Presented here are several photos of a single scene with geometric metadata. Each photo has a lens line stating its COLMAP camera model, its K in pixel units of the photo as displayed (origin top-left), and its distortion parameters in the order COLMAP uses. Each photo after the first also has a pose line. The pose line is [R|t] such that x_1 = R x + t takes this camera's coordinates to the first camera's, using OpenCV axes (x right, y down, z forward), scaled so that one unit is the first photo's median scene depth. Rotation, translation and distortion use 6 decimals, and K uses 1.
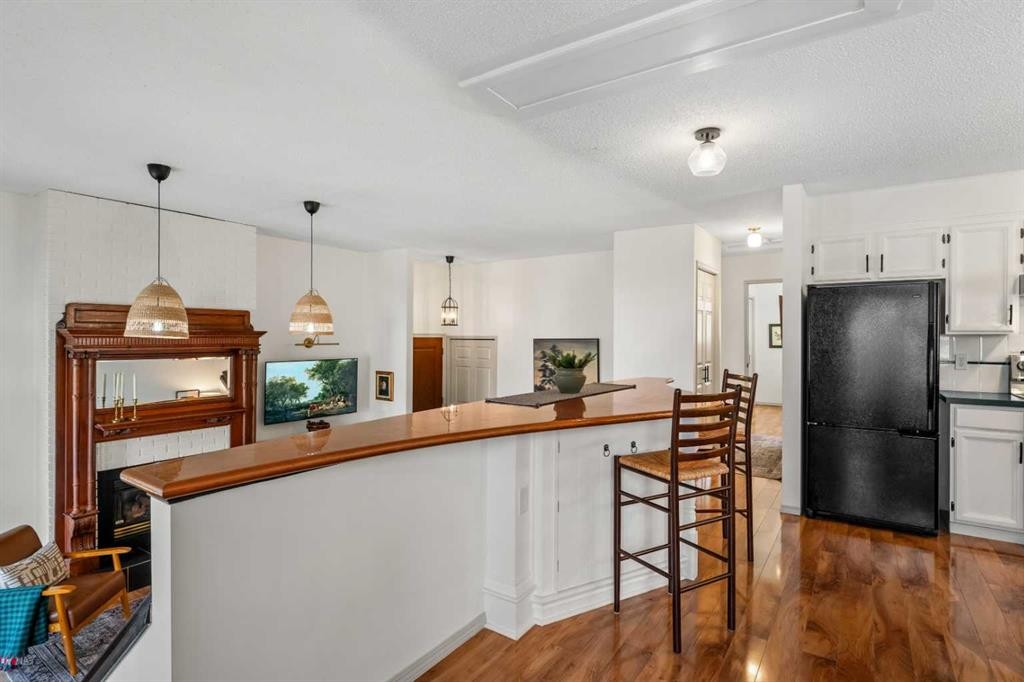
lens RADIAL K [[522.3, 0, 508.5], [0, 522.3, 336.1], [0, 0, 1]] dist [-0.005228, -0.001685]
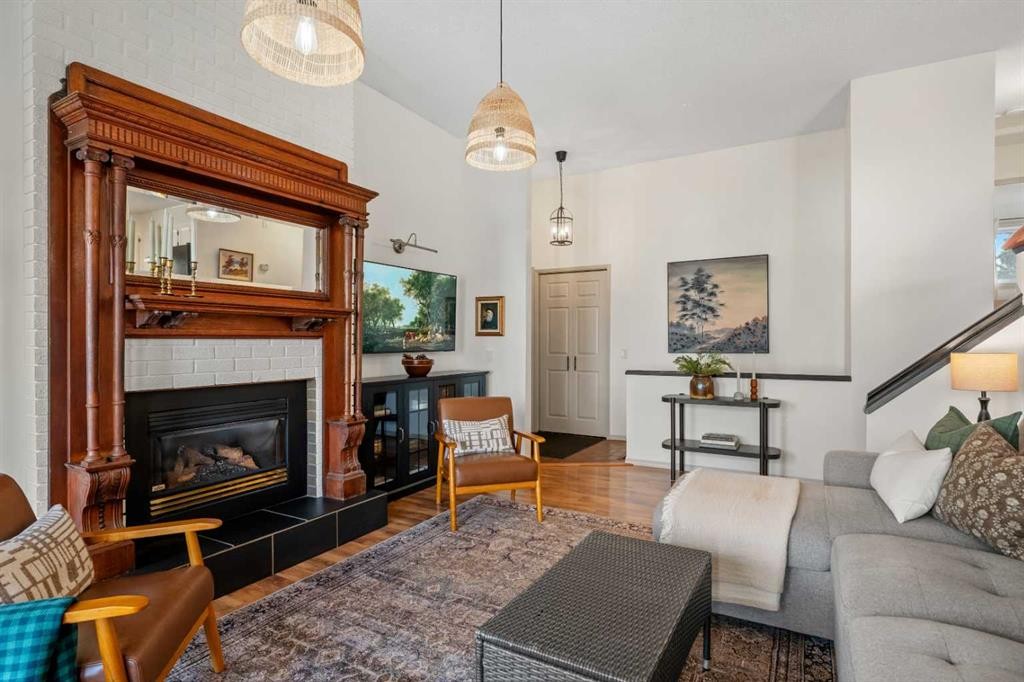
lens RADIAL K [[522.3, 0, 507.1], [0, 522.3, 345.7], [0, 0, 1]] dist [-0.005228, -0.001685]
pose [[0.996892, -0.004766, 0.078639, -0.362001], [0.004216, 0.999965, 0.007169, 0.175472], [-0.078670, -0.006815, 0.996877, 0.354686]]
